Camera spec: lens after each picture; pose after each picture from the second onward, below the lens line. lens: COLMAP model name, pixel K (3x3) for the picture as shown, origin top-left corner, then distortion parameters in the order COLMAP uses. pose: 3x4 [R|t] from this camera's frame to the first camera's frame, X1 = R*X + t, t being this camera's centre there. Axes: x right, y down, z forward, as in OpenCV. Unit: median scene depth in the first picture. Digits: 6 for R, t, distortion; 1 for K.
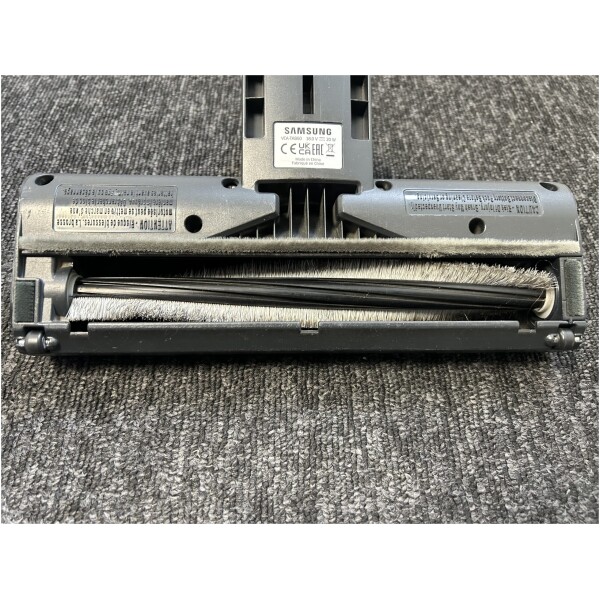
lens RADIAL K [[474.2, 0, 298.5], [0, 474.2, 306.7], [0, 0, 1]] dist [0.000427, -0.008771]
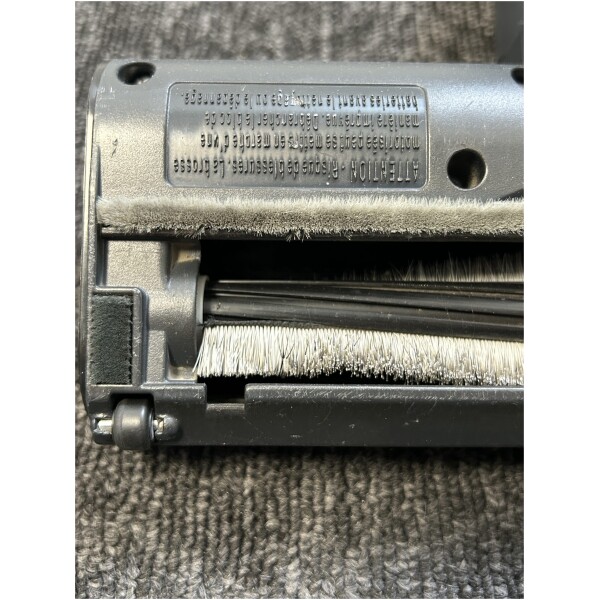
lens RADIAL K [[696.0, 0, 300.0], [0, 696.0, 300.0], [0, 0, 1]] dist [0.142213, -0.608631]
pose [[0.998516, 0.012311, -0.053042, -0.330908], [-0.009560, 0.998611, 0.051812, -0.079475], [0.053606, -0.051228, 0.997247, 0.302036]]
